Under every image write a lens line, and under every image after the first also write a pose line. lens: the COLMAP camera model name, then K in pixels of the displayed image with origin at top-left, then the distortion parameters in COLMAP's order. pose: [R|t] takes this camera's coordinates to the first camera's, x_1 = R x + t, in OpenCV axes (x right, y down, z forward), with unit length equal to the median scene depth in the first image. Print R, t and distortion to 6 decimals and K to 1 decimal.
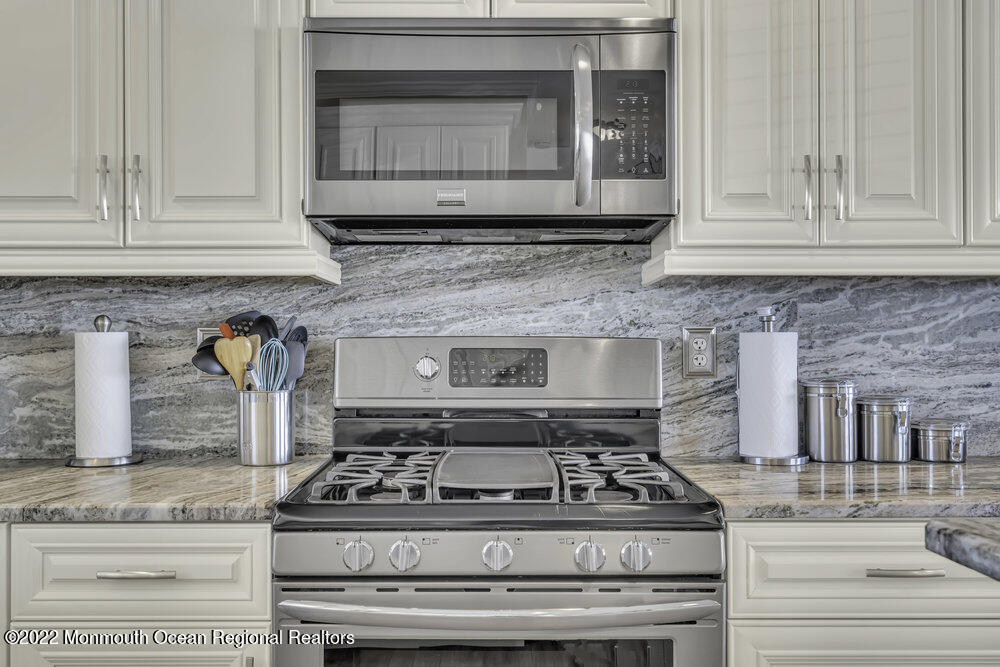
lens RADIAL K [[881.9, 0, 500.1], [0, 881.9, 333.2], [0, 0, 1]] dist [-0.000082, -0.000732]
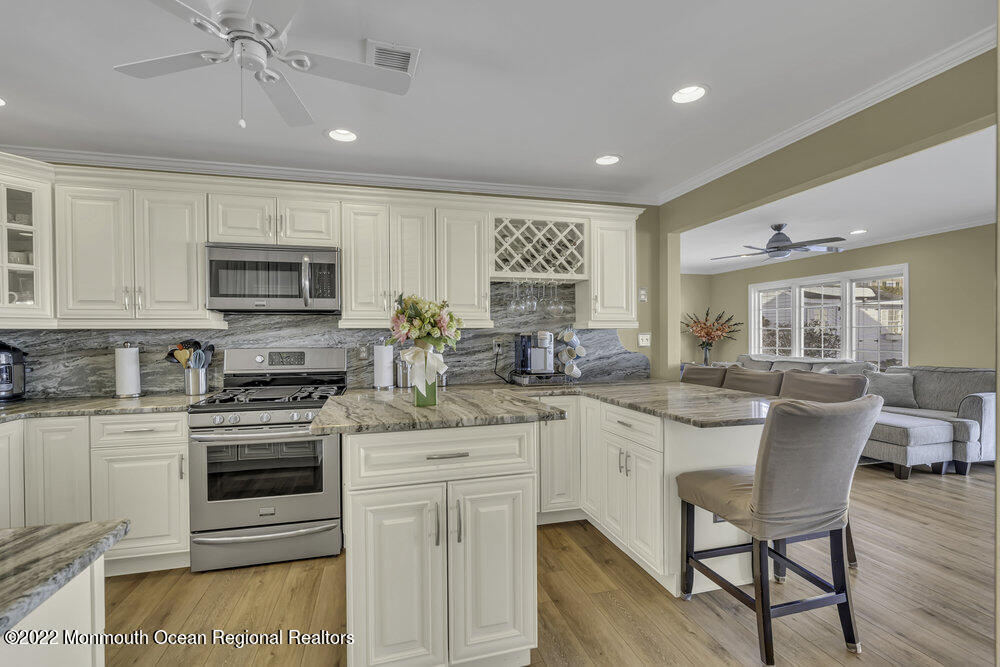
lens RADIAL K [[455.0, 0, 497.7], [0, 455.0, 336.6], [0, 0, 1]] dist [-0.003853, 0.001931]
pose [[0.970289, -0.004871, 0.241899, 0.309997], [0.001292, 0.999887, 0.014954, -0.054978], [-0.241945, -0.014197, 0.970186, -0.616335]]
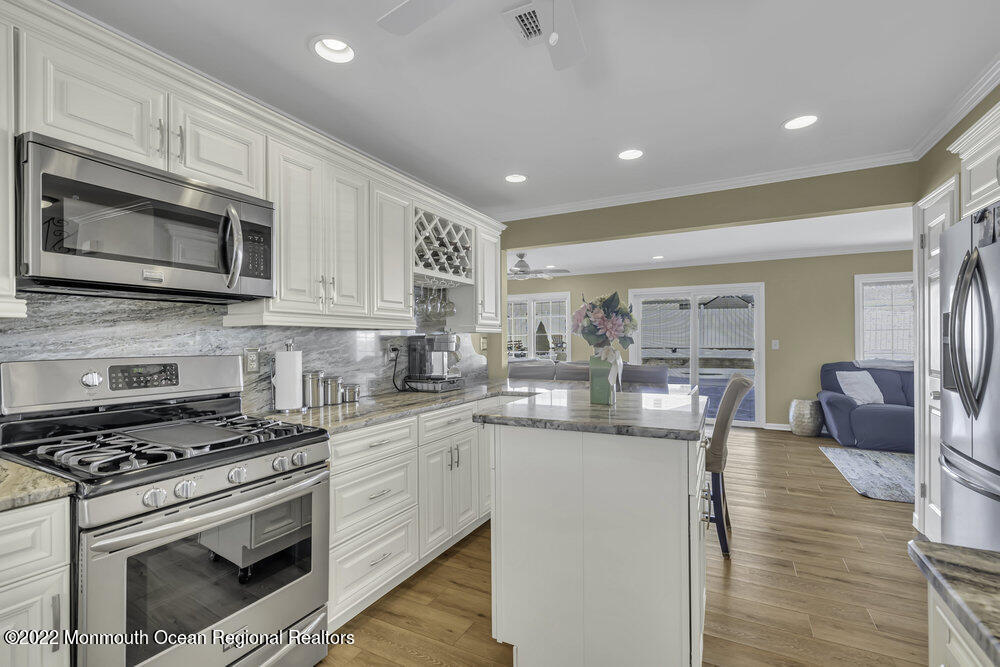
lens RADIAL K [[455.0, 0, 497.0], [0, 455.0, 333.3], [0, 0, 1]] dist [-0.003853, 0.001931]
pose [[0.477985, 0.012993, 0.878272, -0.432731], [-0.005350, 0.999915, -0.011881, -0.034315], [-0.878352, 0.000980, 0.478014, 0.024848]]
